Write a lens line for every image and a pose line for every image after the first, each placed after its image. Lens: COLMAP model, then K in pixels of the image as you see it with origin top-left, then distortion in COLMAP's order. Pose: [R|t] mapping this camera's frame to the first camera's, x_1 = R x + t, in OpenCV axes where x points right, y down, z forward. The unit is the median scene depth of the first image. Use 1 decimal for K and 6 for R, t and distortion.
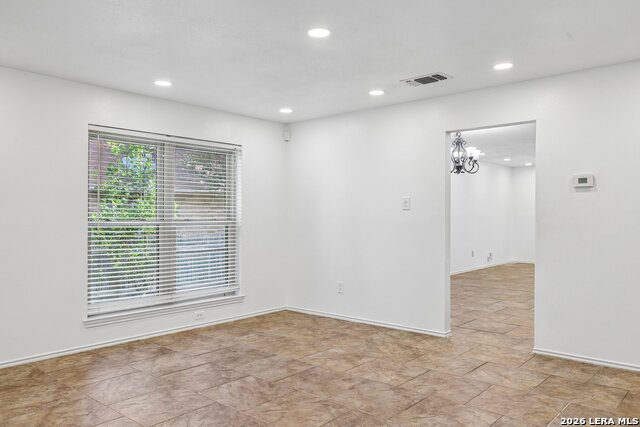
lens RADIAL K [[487.9, 0, 320.0], [0, 487.9, 213.5], [0, 0, 1]] dist [0.001478, -0.000415]
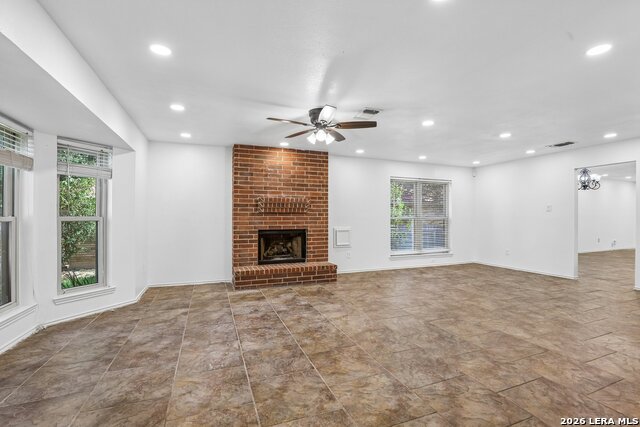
lens RADIAL K [[295.5, 0, 323.7], [0, 295.5, 215.3], [0, 0, 1]] dist [-0.037540, 0.008816]
pose [[0.890397, -0.001462, -0.455183, -0.102302], [0.001236, 0.999999, -0.000792, 0.009416], [0.455184, 0.000143, 0.890398, -0.453856]]
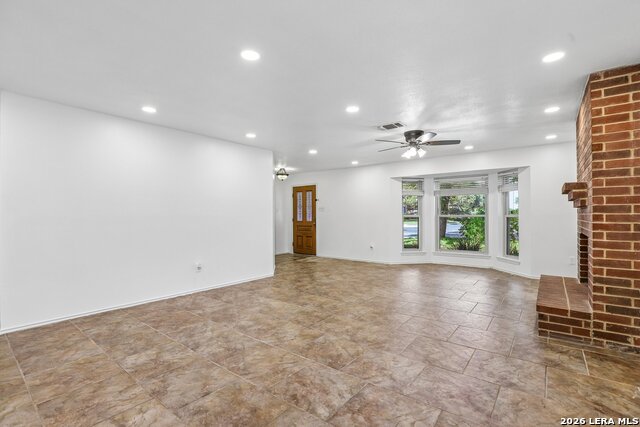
lens RADIAL K [[295.5, 0, 323.7], [0, 295.5, 215.3], [0, 0, 1]] dist [-0.037540, 0.008816]
pose [[-0.997951, 0.005654, -0.063725, -0.094873], [0.005844, 0.999979, -0.002794, 0.016625], [0.063708, -0.003161, -0.997964, 1.207646]]
